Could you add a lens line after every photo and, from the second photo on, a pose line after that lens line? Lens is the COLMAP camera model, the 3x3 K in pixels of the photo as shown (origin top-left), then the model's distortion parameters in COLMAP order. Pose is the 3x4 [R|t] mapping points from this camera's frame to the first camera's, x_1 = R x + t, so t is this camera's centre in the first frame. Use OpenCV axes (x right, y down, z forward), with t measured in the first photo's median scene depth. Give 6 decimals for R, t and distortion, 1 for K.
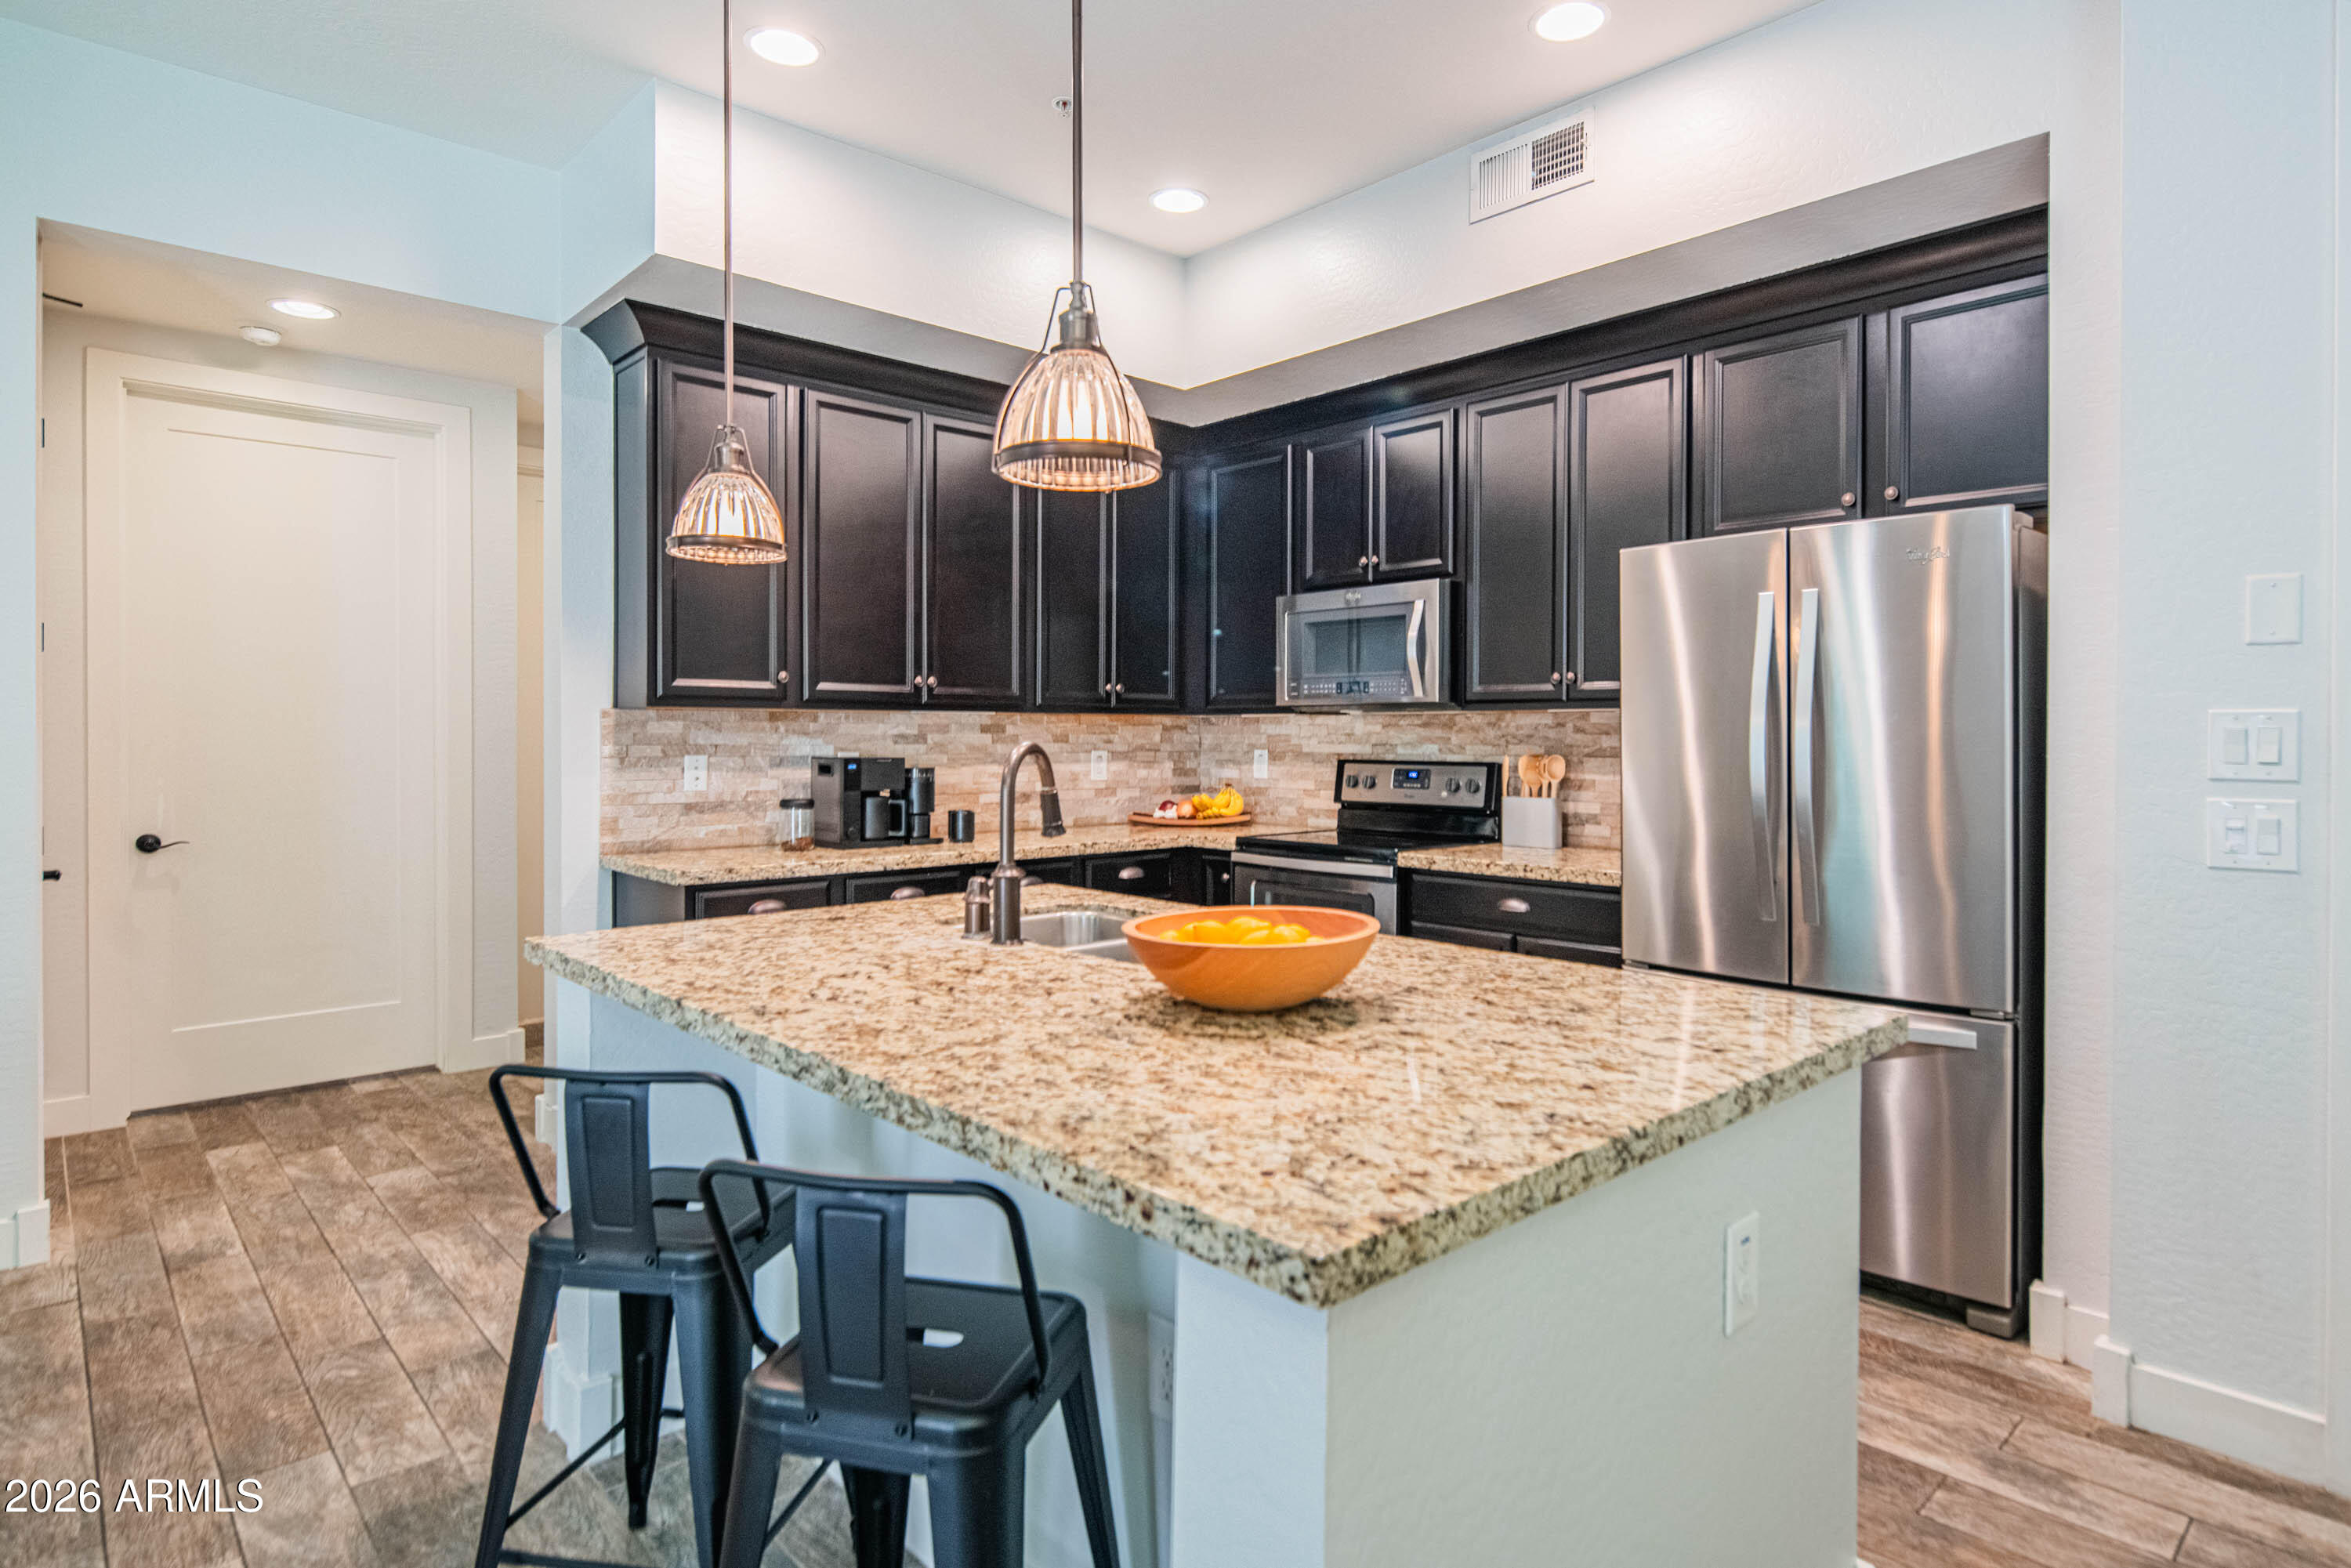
lens RADIAL K [[1272.2, 0, 1229.7], [0, 1272.2, 739.5], [0, 0, 1]] dist [0.002572, -0.000522]
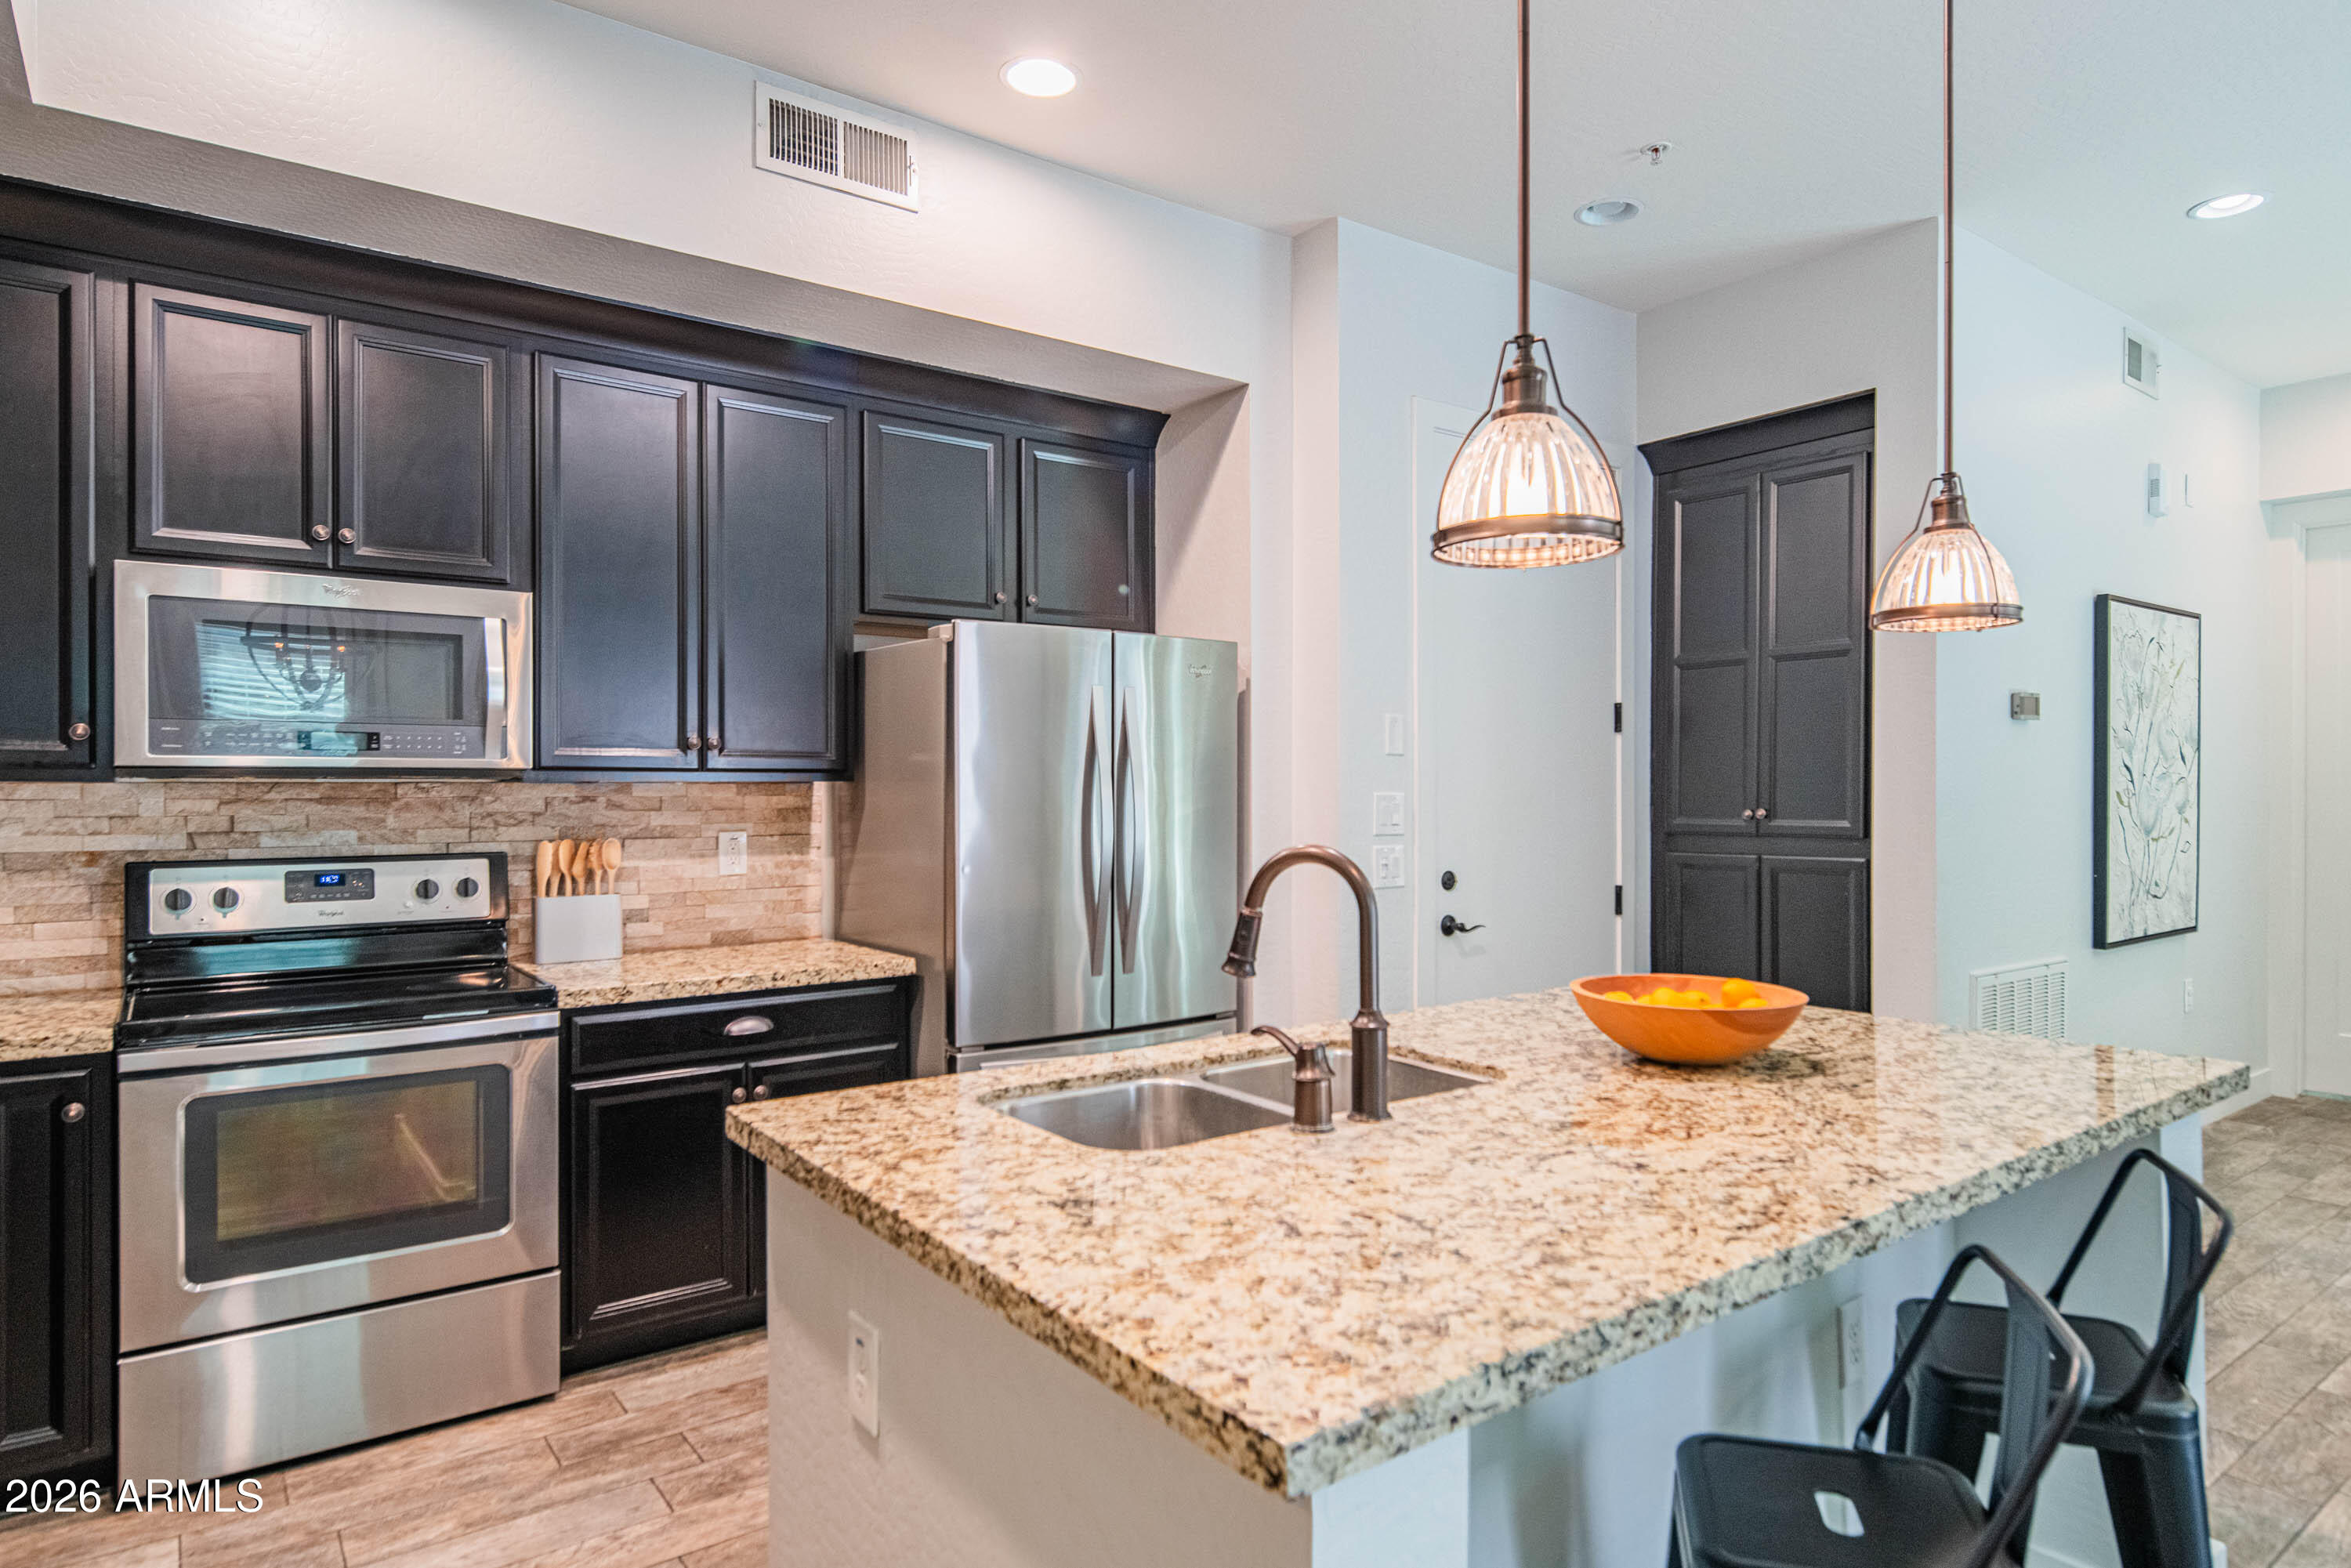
lens RADIAL K [[1352.7, 0, 1202.1], [0, 1352.7, 782.5], [0, 0, 1]] dist [0.005157, -0.002406]
pose [[0.102730, 0.000477, 0.994709, -0.518856], [0.005052, 0.999987, -0.001002, -0.018800], [-0.994696, 0.005128, 0.102727, 0.539579]]
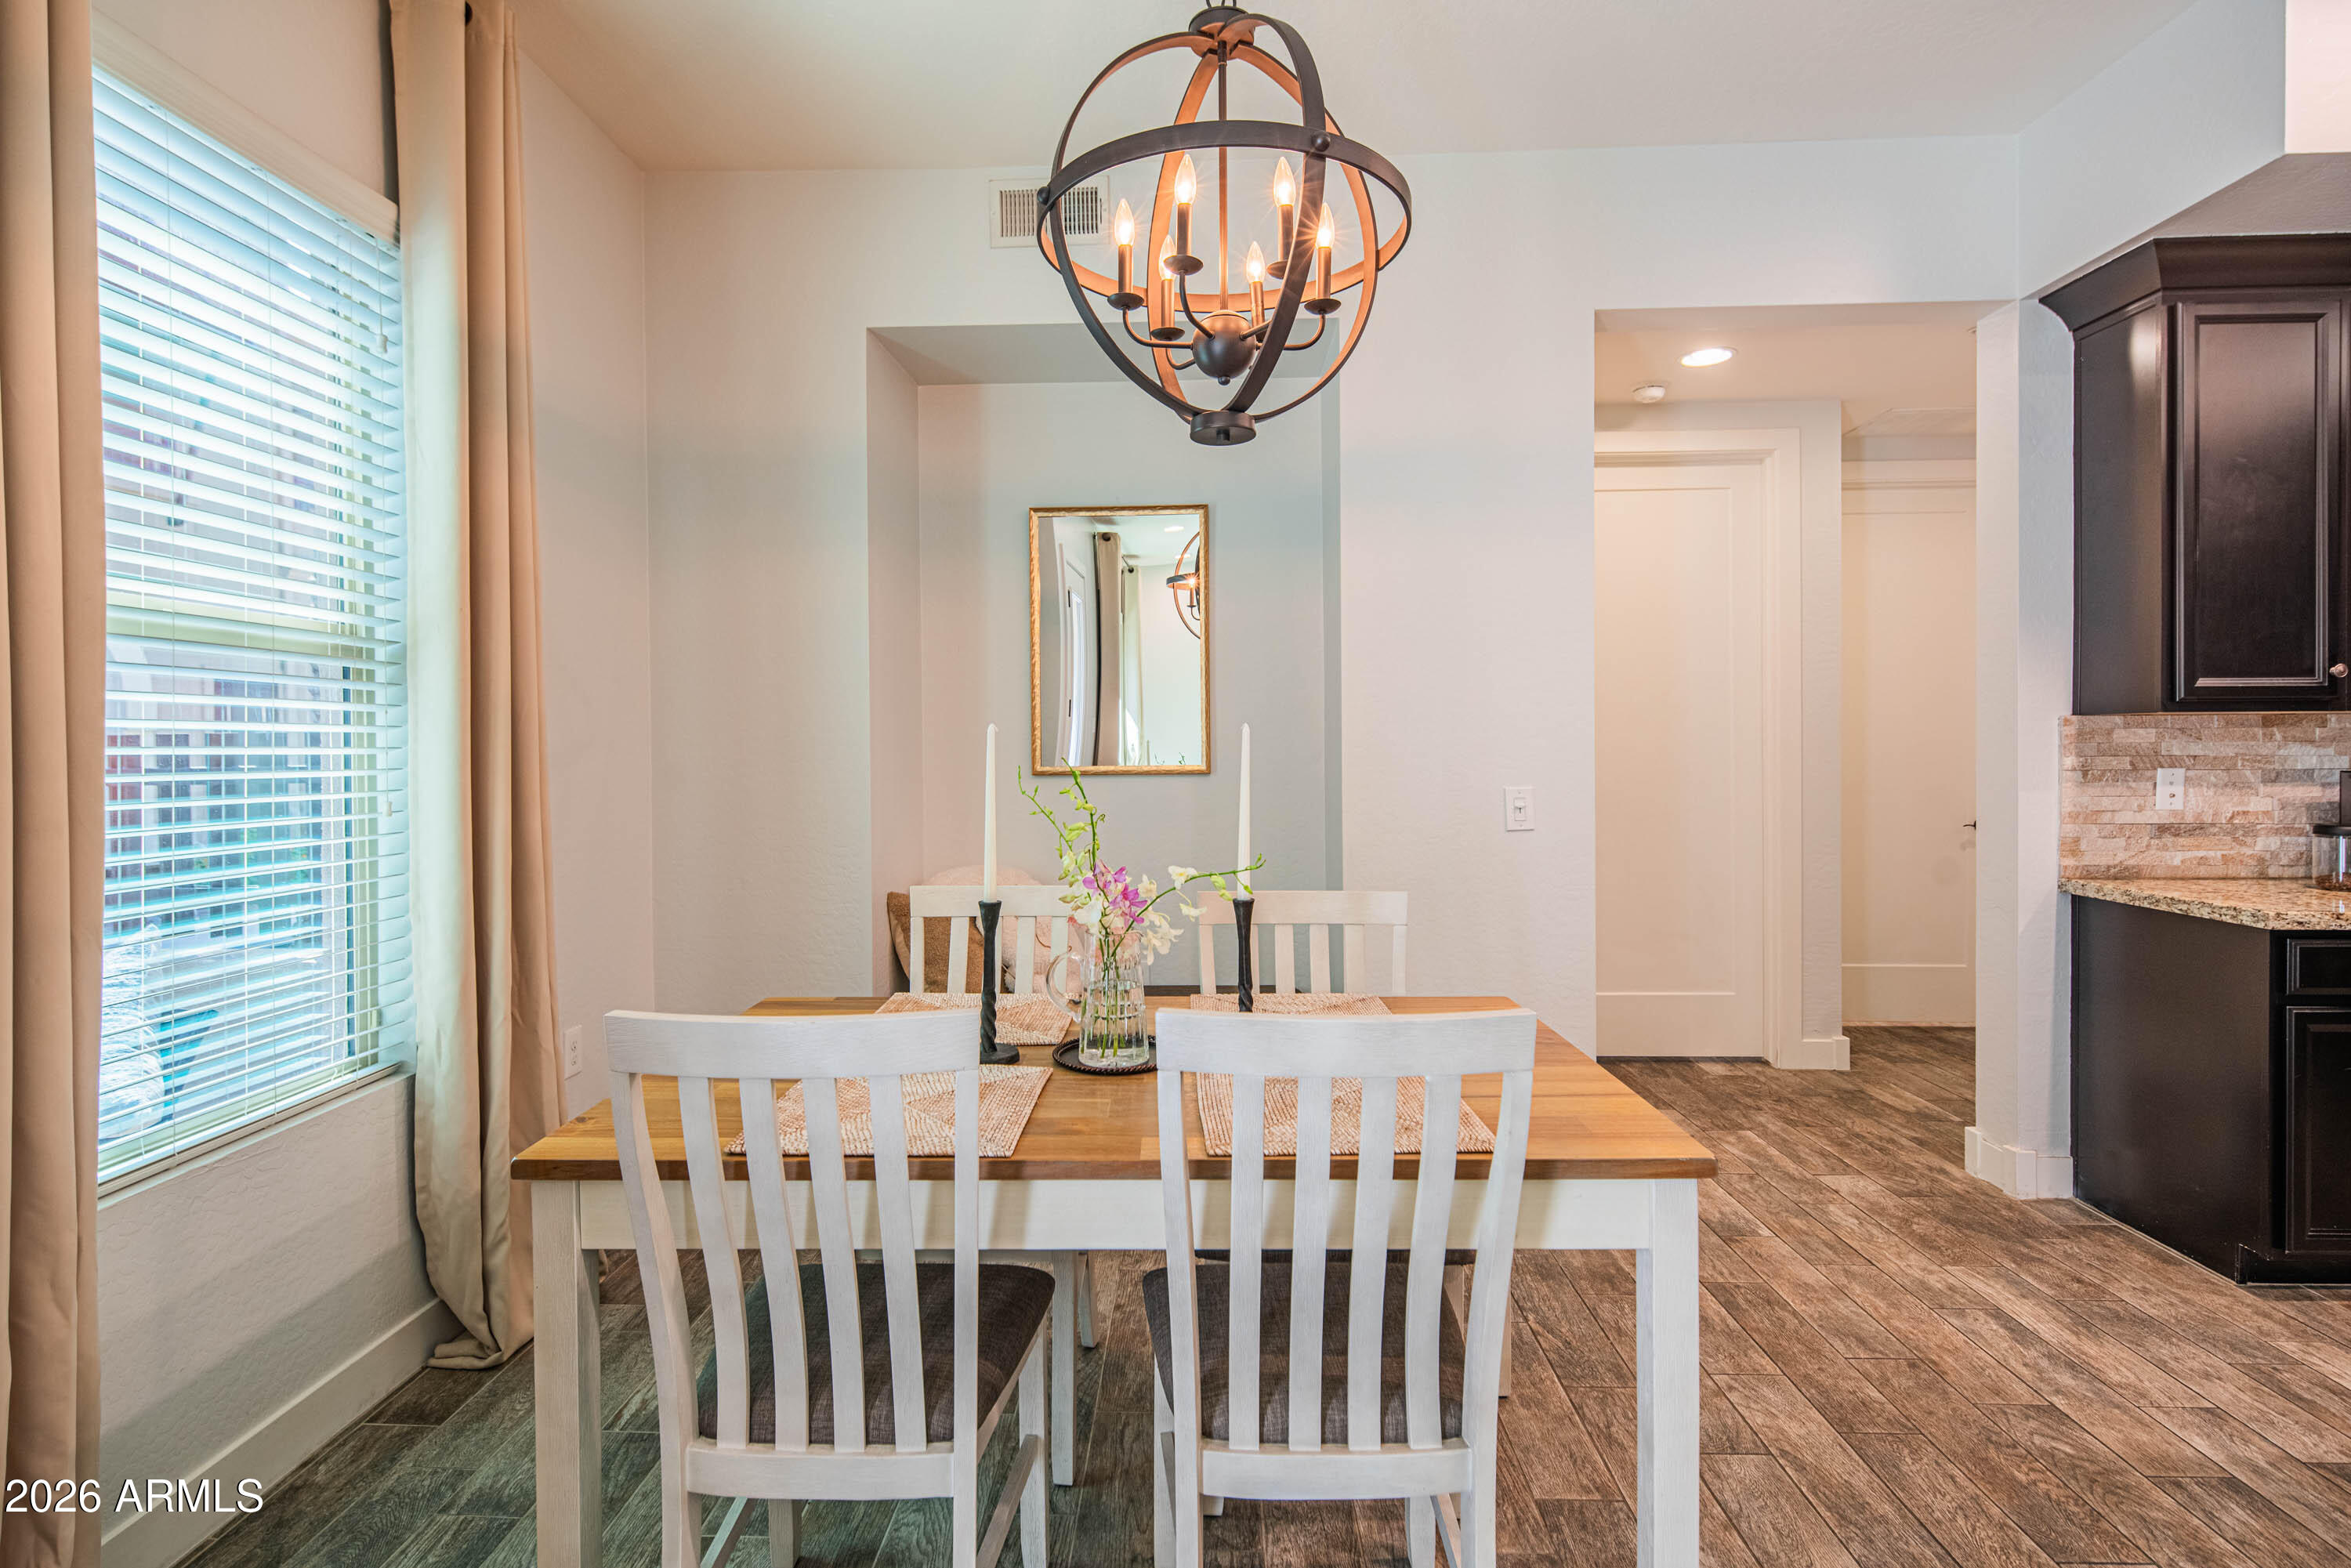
lens RADIAL K [[1143.1, 0, 1162.7], [0, 1143.1, 754.3], [0, 0, 1]] dist [0.000538, -0.001096]
pose [[0.695978, -0.000551, -0.718063, -0.325743], [0.006425, 0.999964, 0.005460, -0.005312], [0.718034, -0.008413, 0.695957, -0.017761]]
